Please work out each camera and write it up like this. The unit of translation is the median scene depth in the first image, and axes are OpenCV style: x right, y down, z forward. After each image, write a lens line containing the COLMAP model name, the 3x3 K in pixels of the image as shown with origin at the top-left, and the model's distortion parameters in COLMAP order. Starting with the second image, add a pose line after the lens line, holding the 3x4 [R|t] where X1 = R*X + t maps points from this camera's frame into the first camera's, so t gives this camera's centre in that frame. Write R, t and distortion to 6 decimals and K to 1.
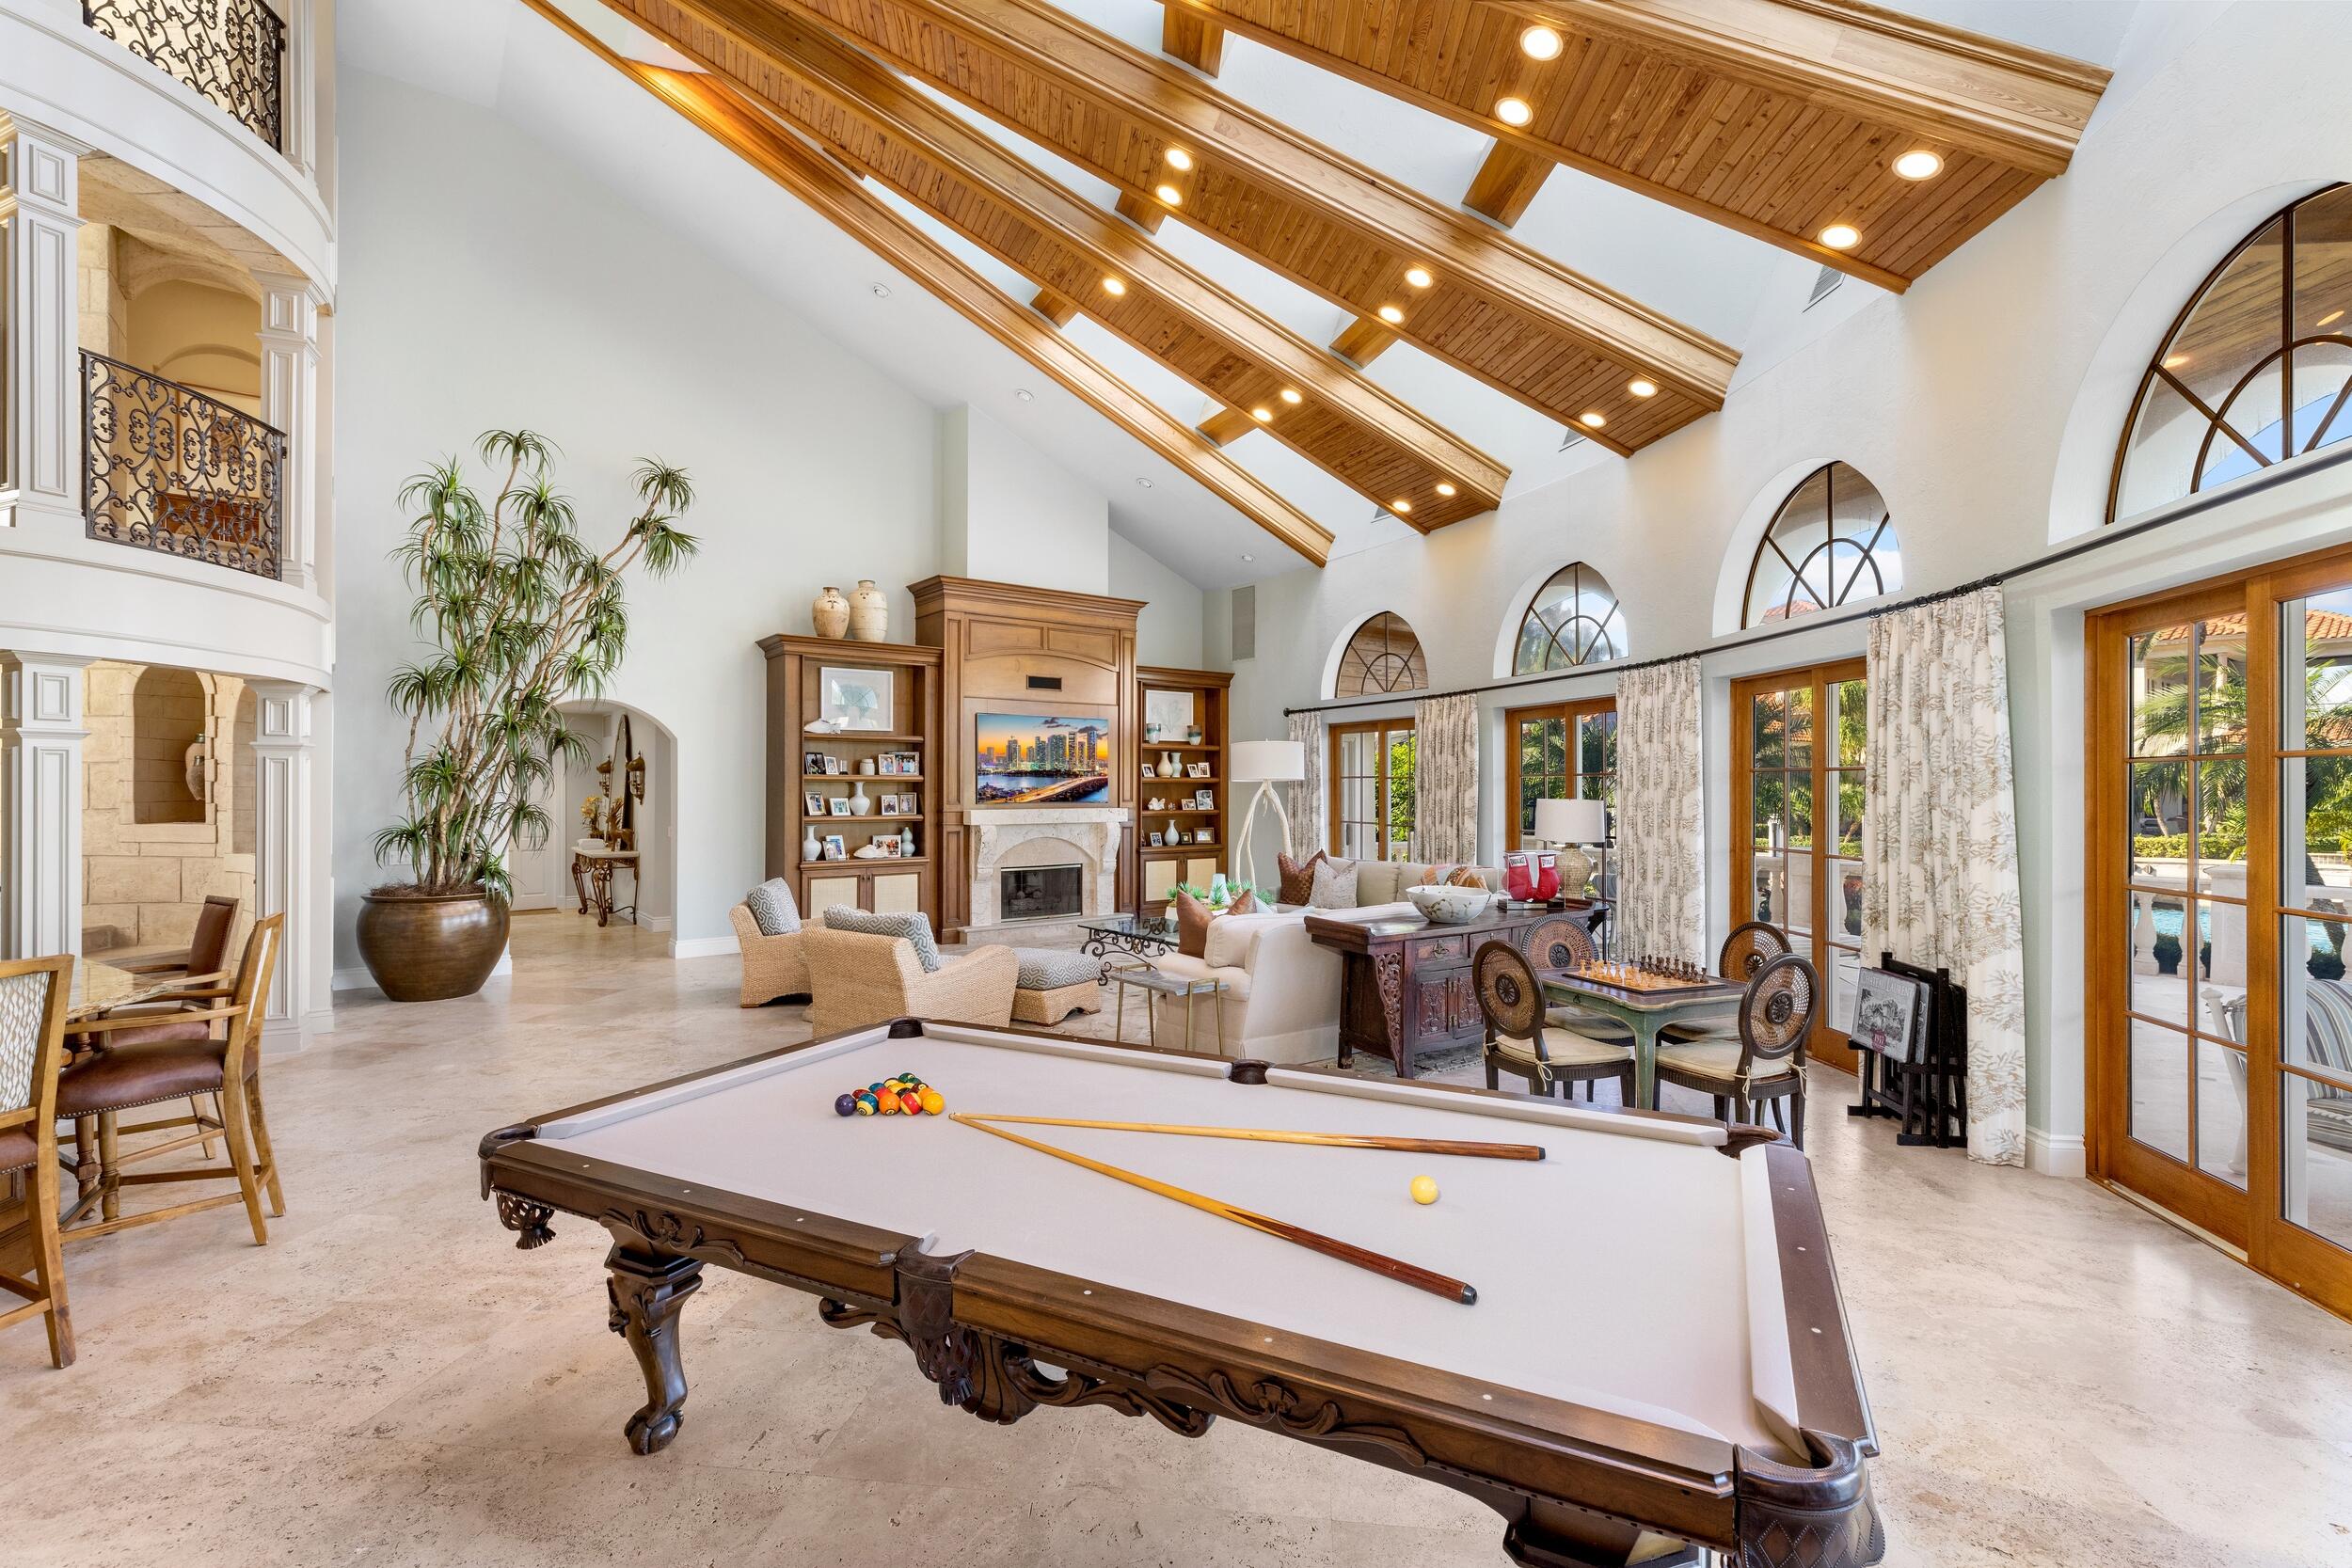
lens RADIAL K [[1047.2, 0, 1167.1], [0, 1047.2, 781.3], [0, 0, 1]] dist [0.001712, 0.000004]
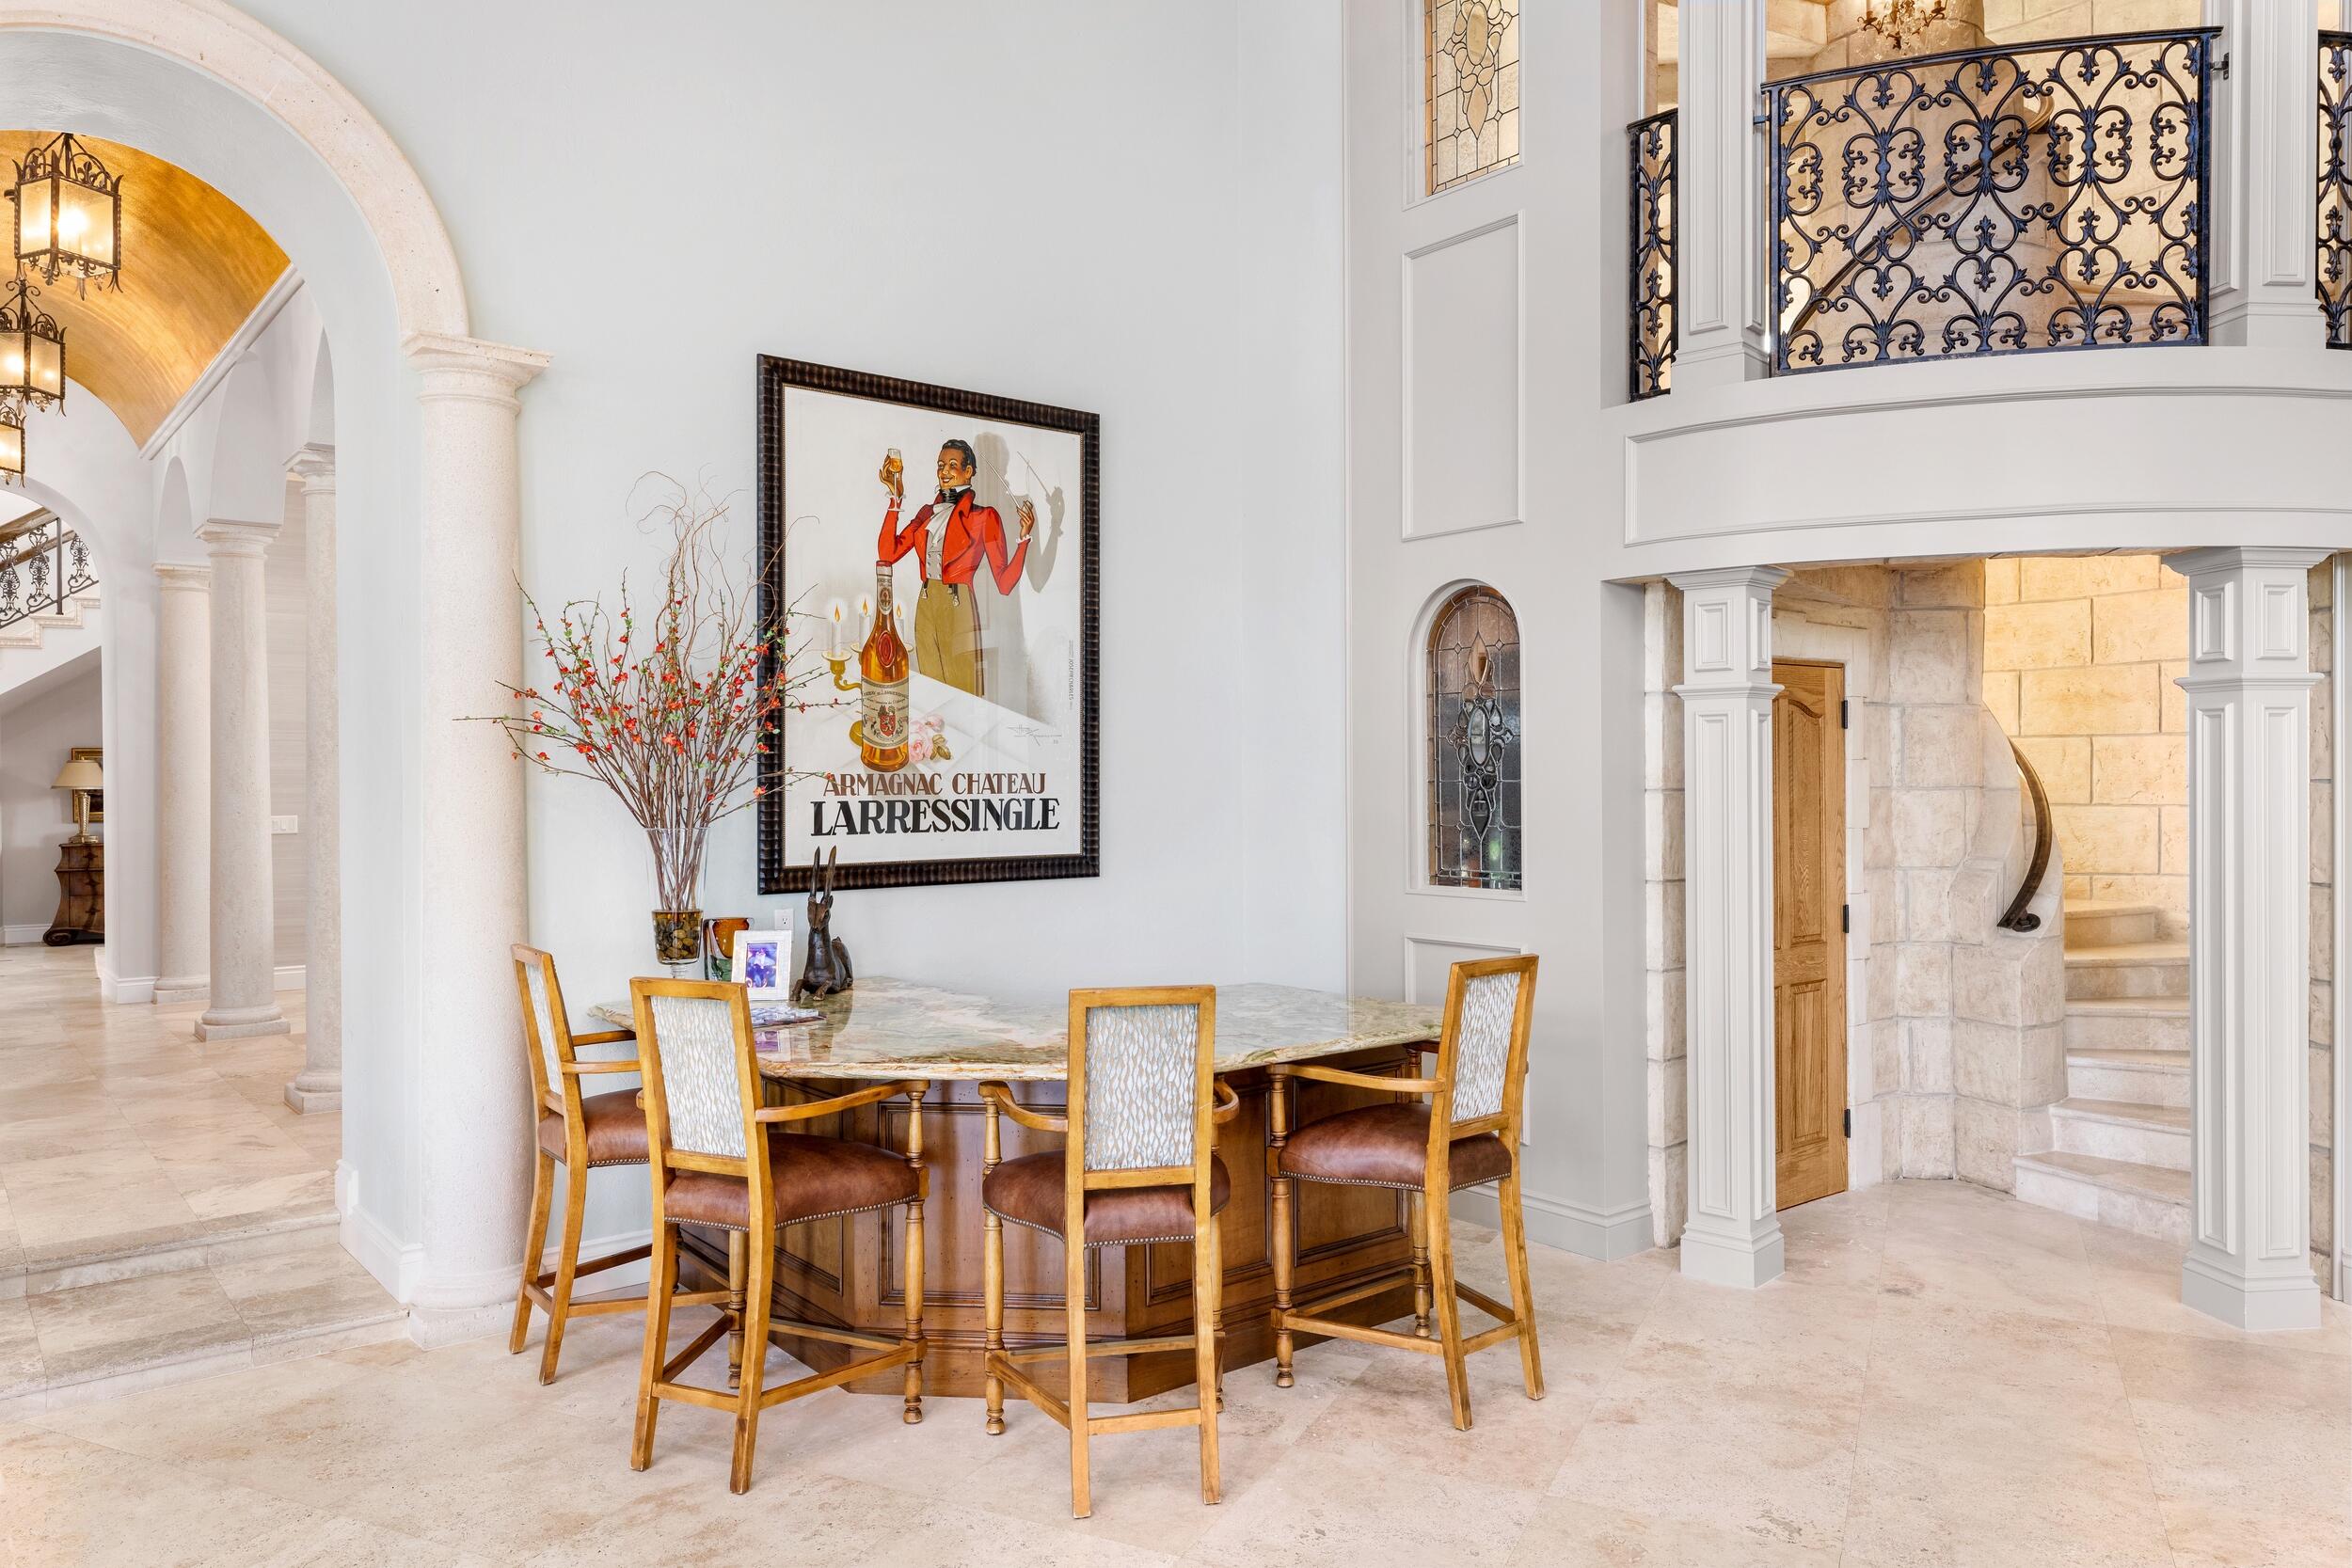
lens RADIAL K [[1580.7, 0, 1176.1], [0, 1580.7, 780.9], [0, 0, 1]] dist [-0.001019, -0.000402]
pose [[-0.310592, 0.001877, -0.950541, -0.013090], [0.008975, 0.999959, -0.000958, 0.007357], [0.950501, -0.008828, -0.310597, 0.902835]]
